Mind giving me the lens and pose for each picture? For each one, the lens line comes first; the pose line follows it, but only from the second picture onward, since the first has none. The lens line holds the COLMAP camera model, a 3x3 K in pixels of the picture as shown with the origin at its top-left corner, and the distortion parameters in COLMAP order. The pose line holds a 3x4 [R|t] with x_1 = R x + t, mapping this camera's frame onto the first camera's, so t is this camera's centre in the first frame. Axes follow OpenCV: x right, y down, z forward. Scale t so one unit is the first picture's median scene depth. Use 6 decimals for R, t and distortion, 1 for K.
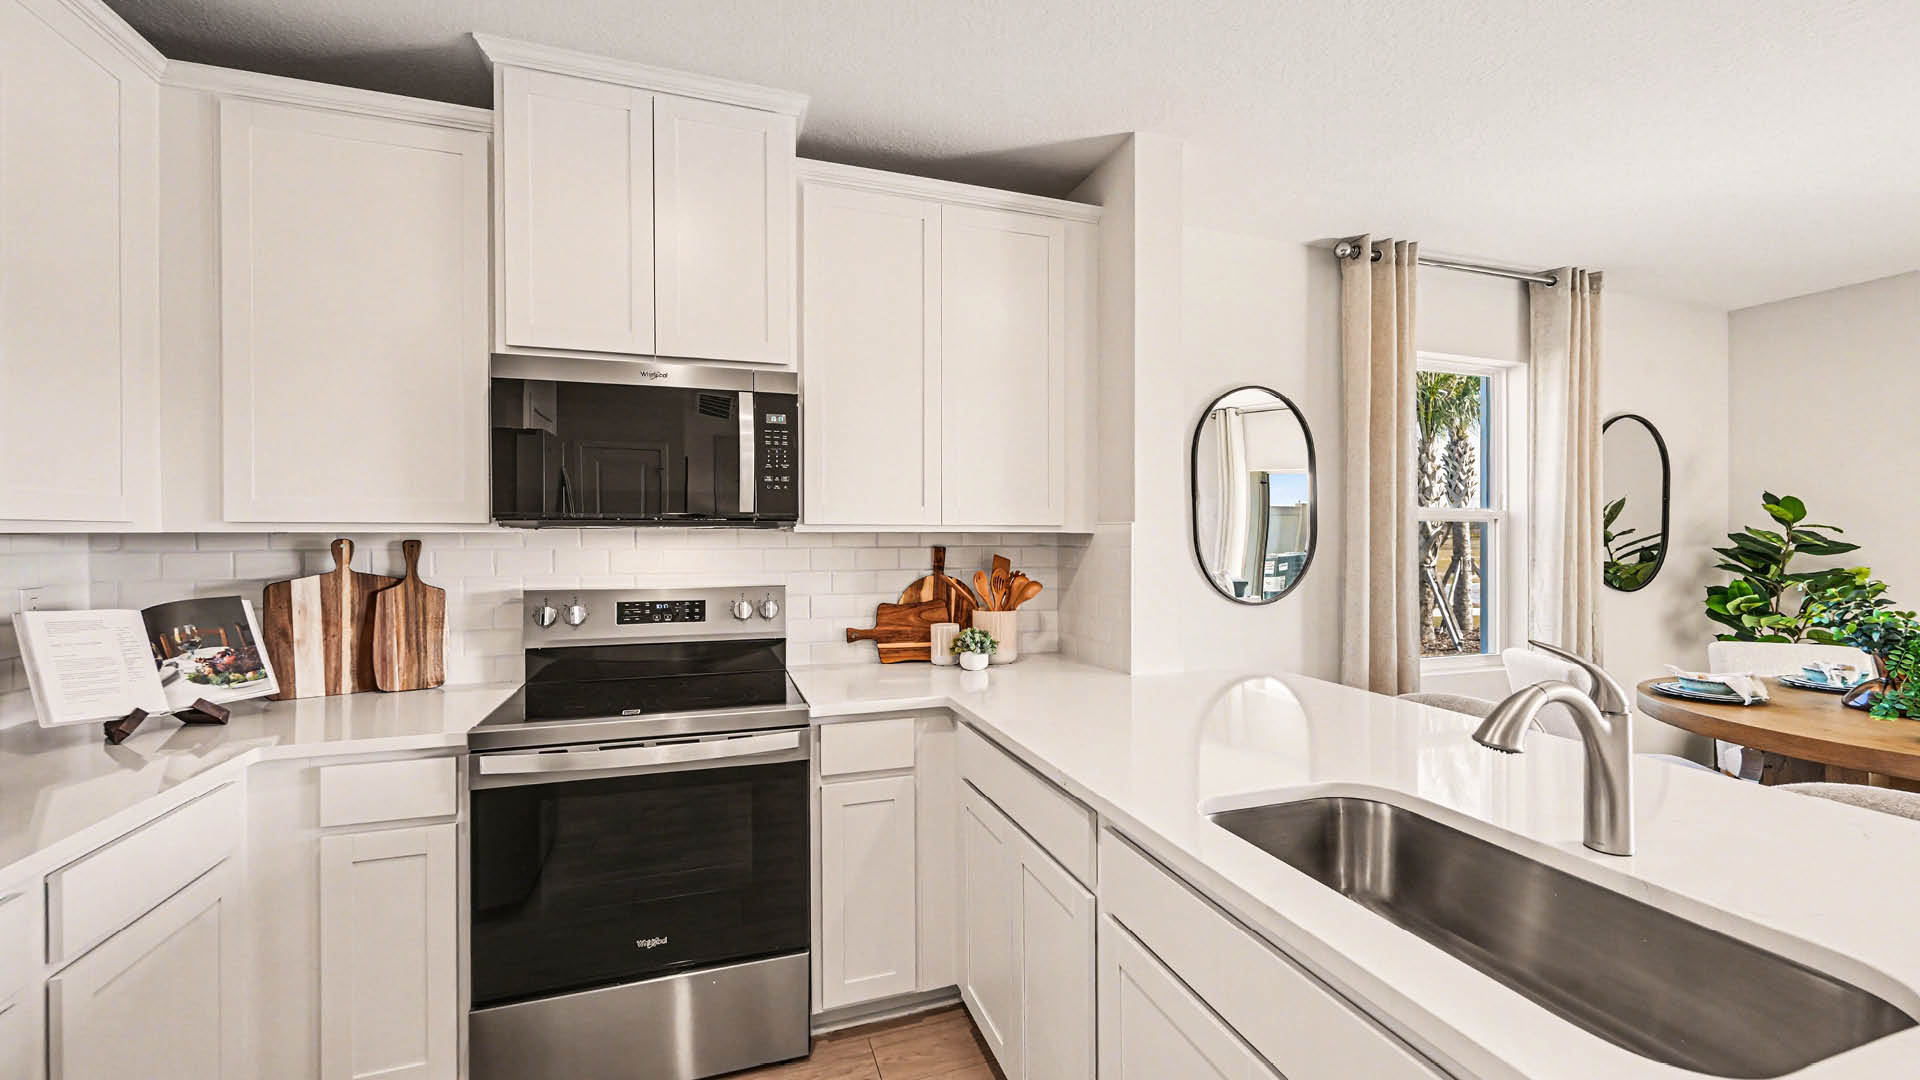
lens RADIAL K [[766.5, 0, 963.3], [0, 766.5, 537.7], [0, 0, 1]] dist [0.000296, 0.000474]
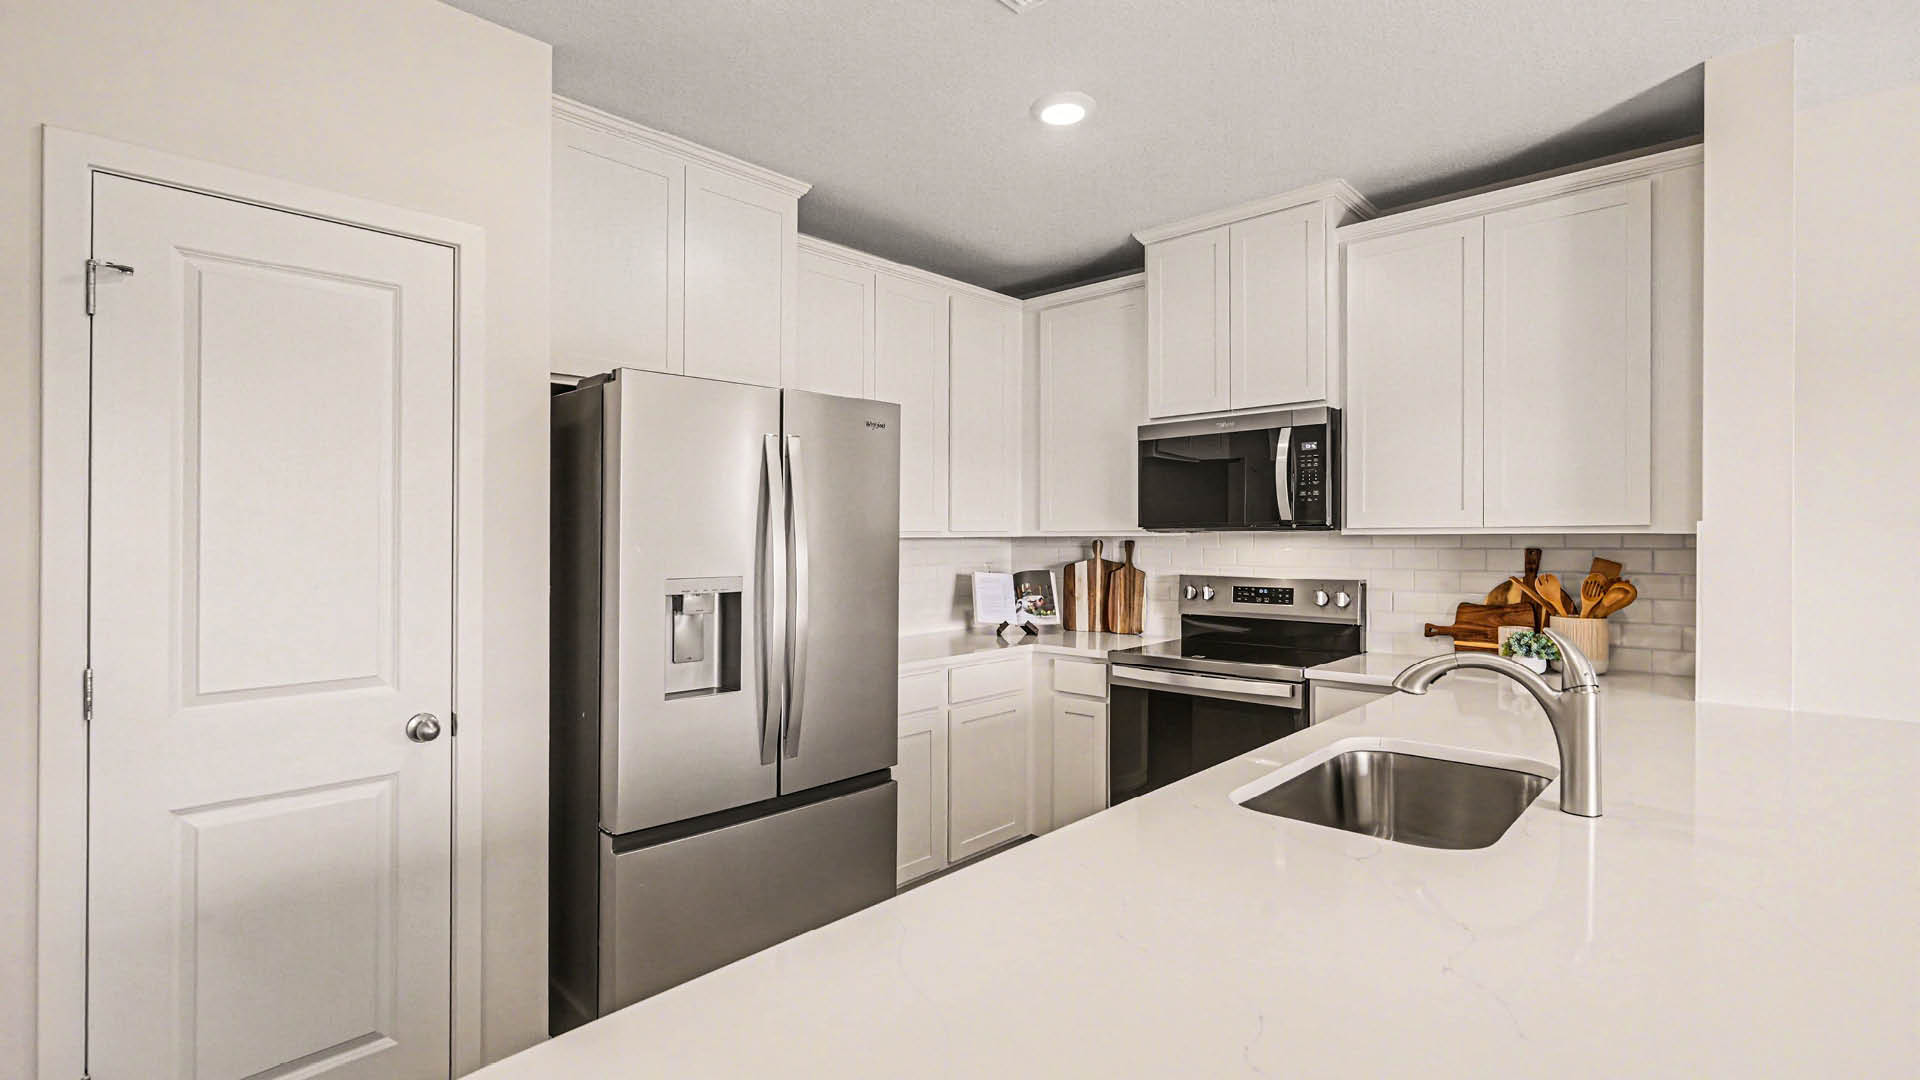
lens RADIAL K [[881.2, 0, 958.5], [0, 881.2, 525.9], [0, 0, 1]] dist [-0.002609, 0.002211]
pose [[0.482784, -0.012184, -0.875655, 0.721835], [-0.000029, 0.999903, -0.013929, -0.001971], [0.875739, 0.006750, 0.482737, -0.203431]]
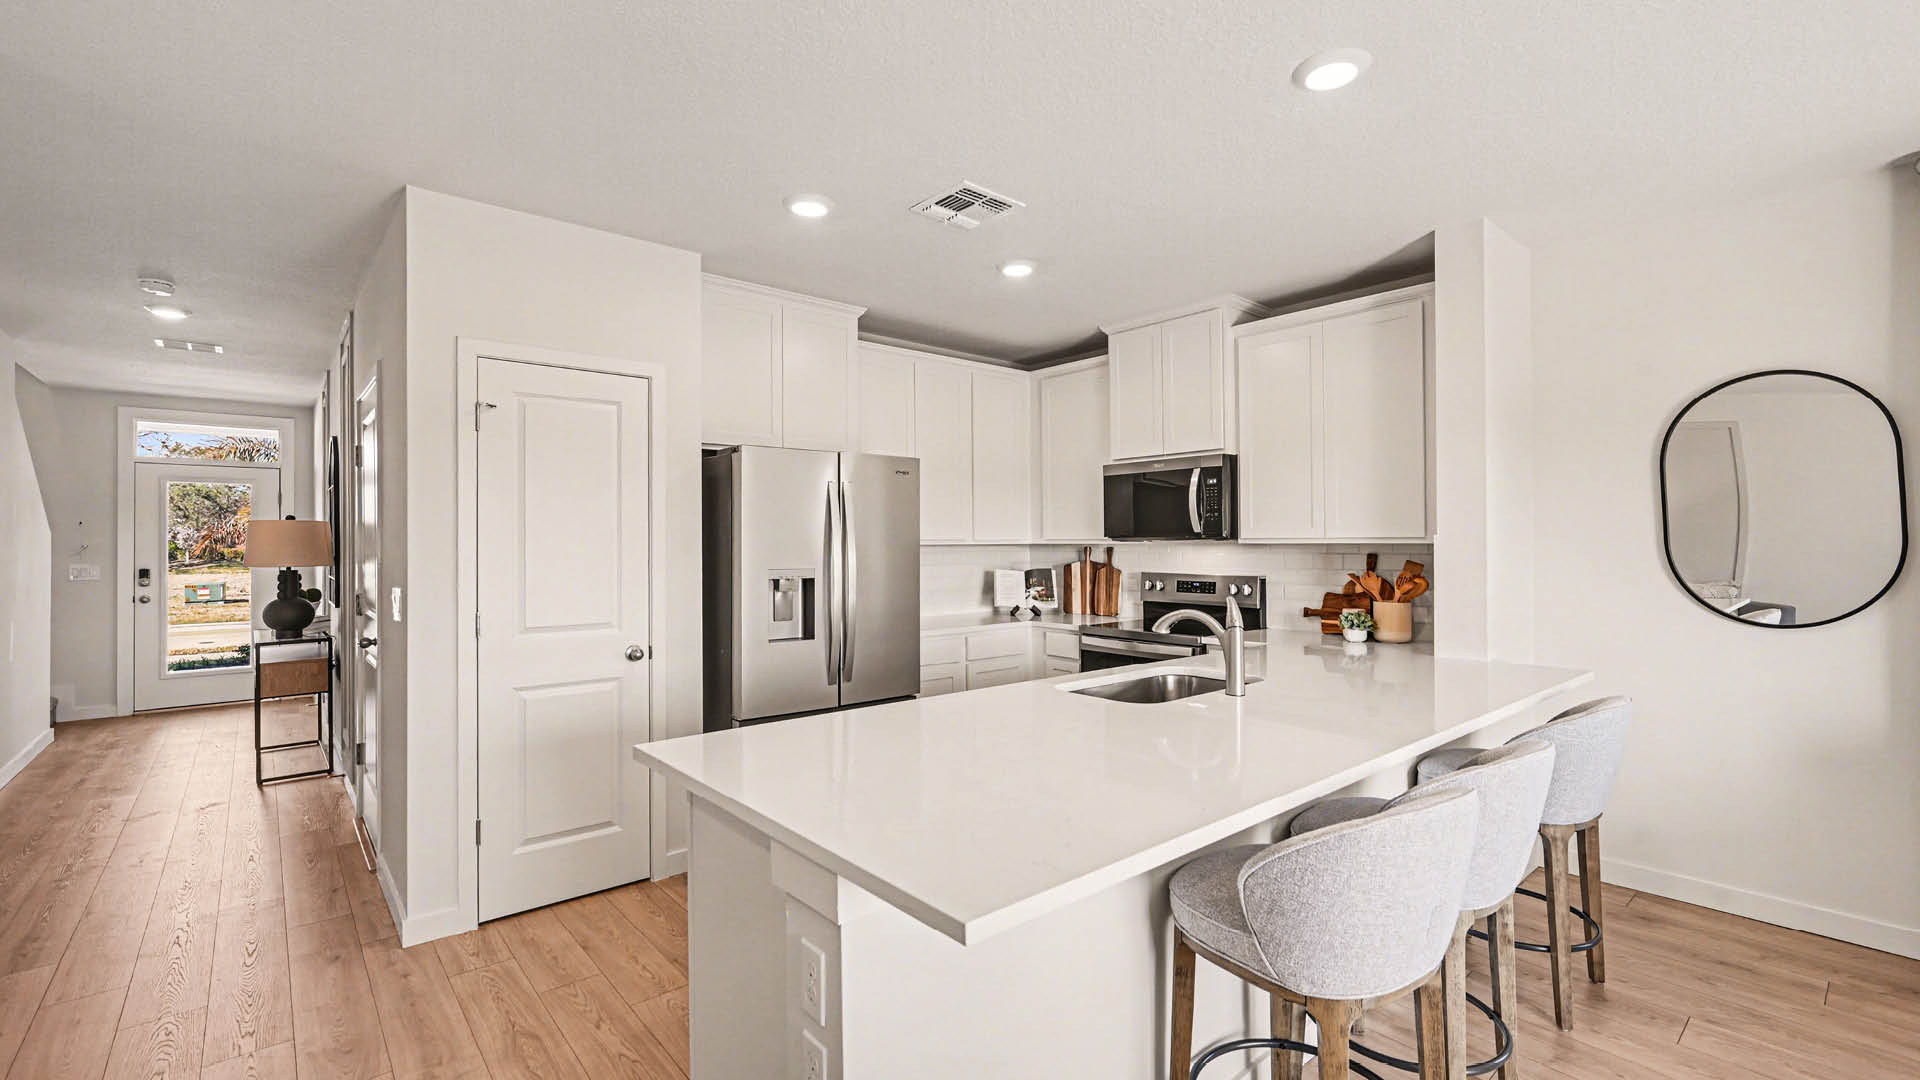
lens RADIAL K [[806.0, 0, 962.0], [0, 806.0, 546.5], [0, 0, 1]] dist [0.002803, 0.000294]
pose [[0.373479, 0.003589, -0.927632, 1.239797], [-0.001673, 0.999993, 0.003196, -0.005290], [0.927637, 0.000358, 0.373483, -0.242366]]
